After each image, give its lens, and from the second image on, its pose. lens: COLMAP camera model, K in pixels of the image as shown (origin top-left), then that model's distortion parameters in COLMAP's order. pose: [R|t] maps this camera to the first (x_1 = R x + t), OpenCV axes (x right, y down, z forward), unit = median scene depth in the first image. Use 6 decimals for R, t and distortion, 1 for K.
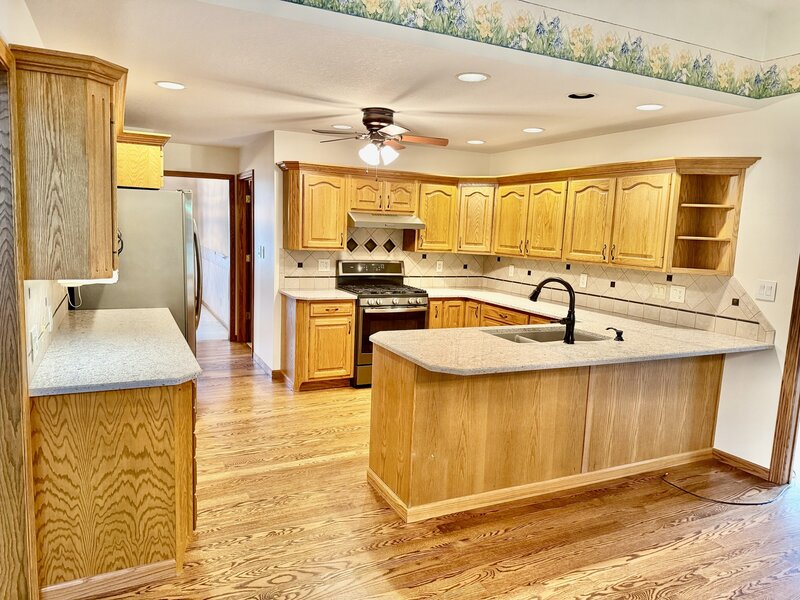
lens RADIAL K [[570.2, 0, 399.6], [0, 570.2, 304.1], [0, 0, 1]] dist [0.006326, -0.002555]
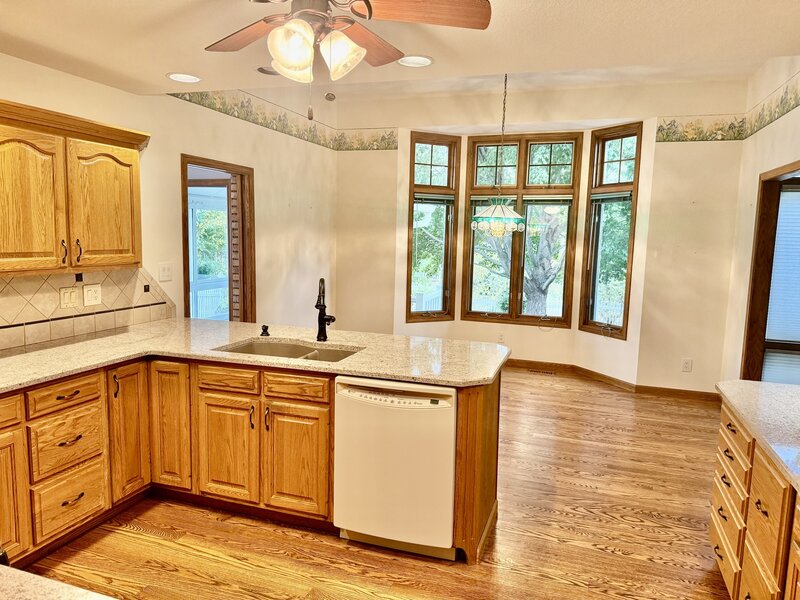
lens RADIAL K [[570.2, 0, 399.2], [0, 570.2, 295.6], [0, 0, 1]] dist [0.006326, -0.002555]
pose [[-0.706725, -0.137596, 0.693979, -0.419834], [0.037841, 0.972150, 0.231286, -0.206078], [-0.706476, 0.189716, -0.681836, 1.372363]]
